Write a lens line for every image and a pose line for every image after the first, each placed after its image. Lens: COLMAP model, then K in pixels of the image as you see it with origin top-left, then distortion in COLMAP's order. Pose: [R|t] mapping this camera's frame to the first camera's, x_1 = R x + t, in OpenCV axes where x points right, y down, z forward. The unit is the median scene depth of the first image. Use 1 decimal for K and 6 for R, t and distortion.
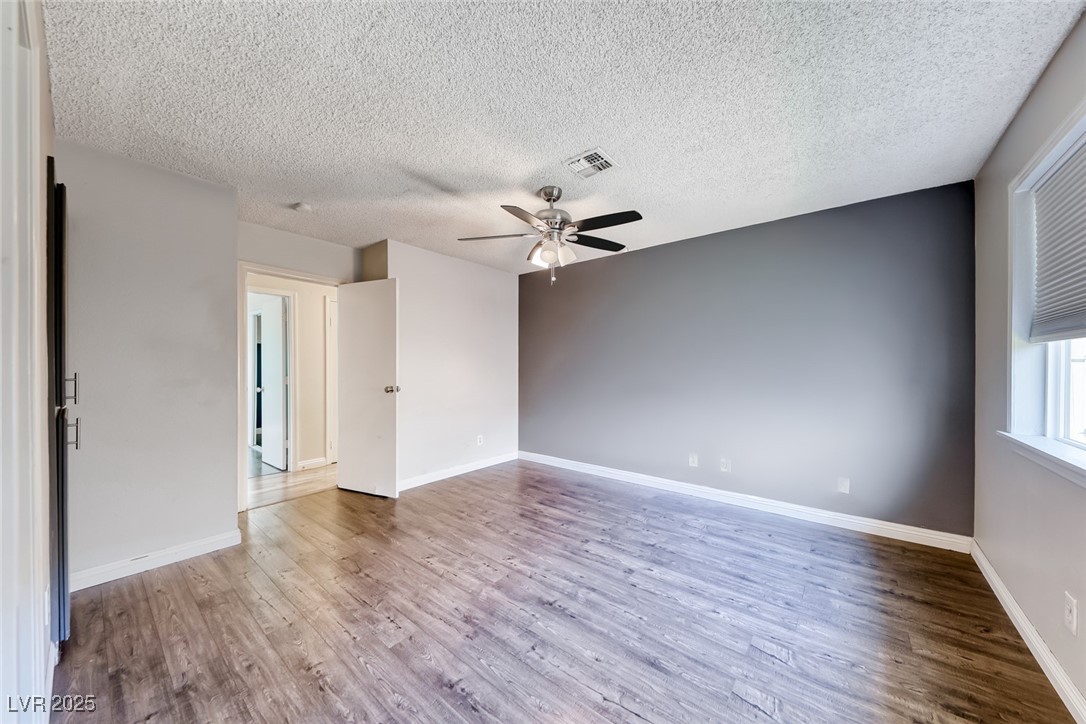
lens RADIAL K [[373.9, 0, 542.0], [0, 373.9, 346.9], [0, 0, 1]] dist [0.023366, -0.010179]
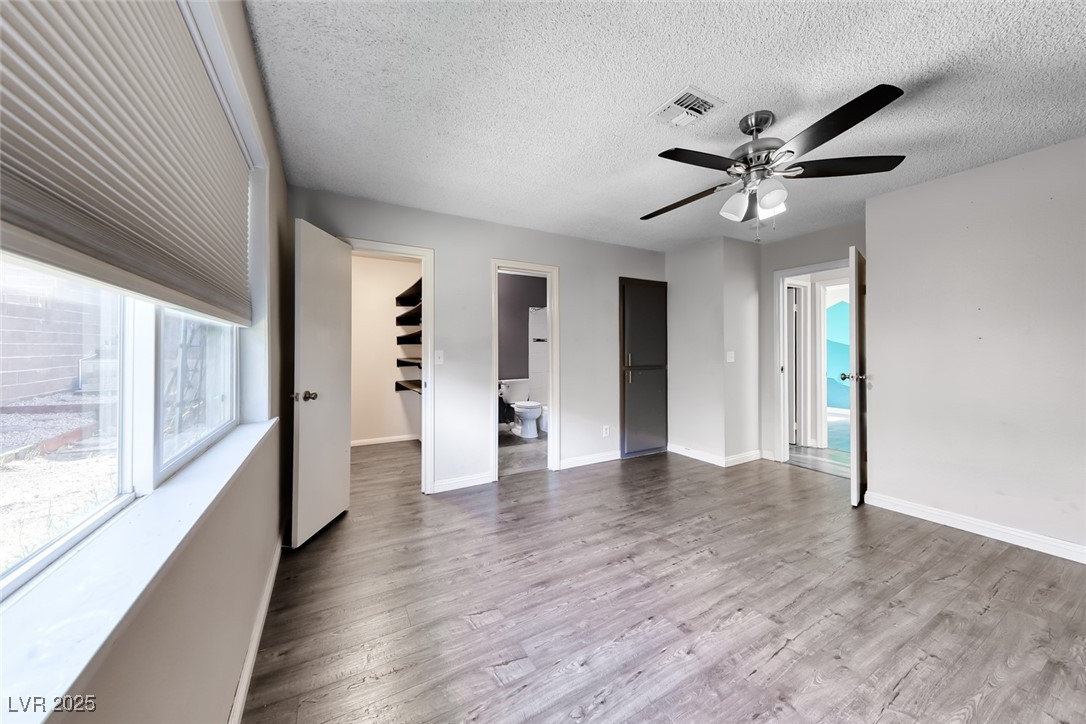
lens RADIAL K [[373.9, 0, 542.0], [0, 373.9, 346.9], [0, 0, 1]] dist [0.023366, -0.010179]
pose [[-0.367995, -0.011065, -0.929762, 1.018335], [0.050853, 0.998193, -0.032007, 0.052858], [0.928436, -0.059060, -0.366767, 1.031251]]
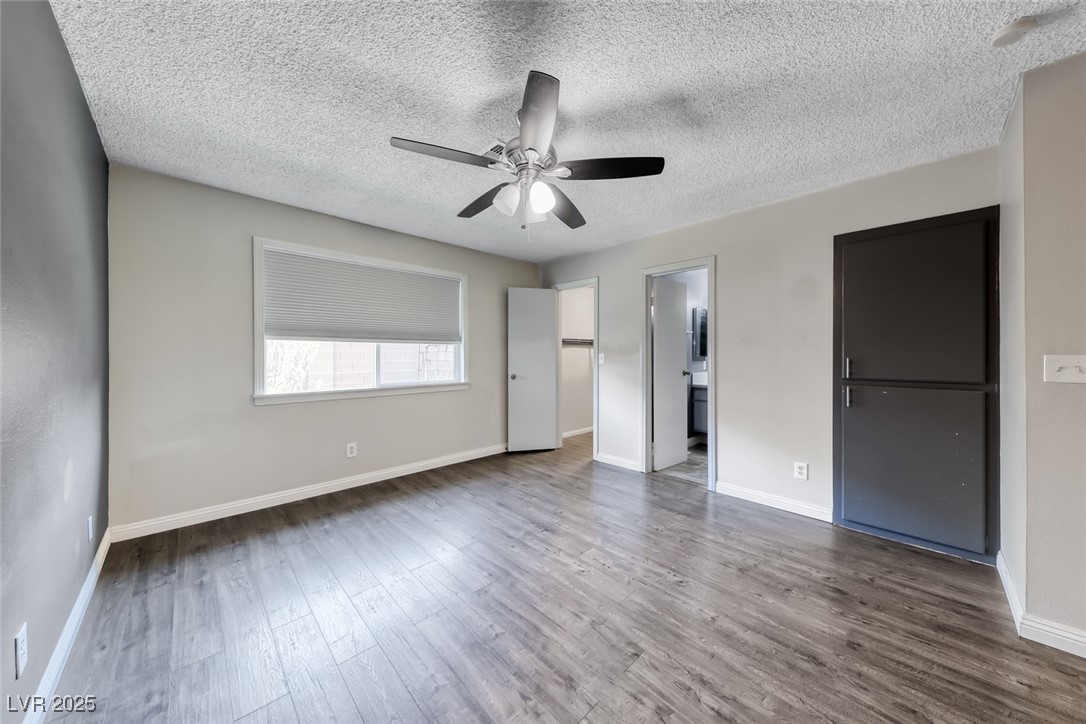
lens RADIAL K [[365.3, 0, 536.6], [0, 365.3, 355.4], [0, 0, 1]] dist [0.019127, -0.007081]
pose [[-0.991389, -0.001290, 0.130943, -0.096467], [-0.008349, 0.998539, -0.053378, 0.109733], [-0.130683, -0.054012, -0.989952, 1.986619]]
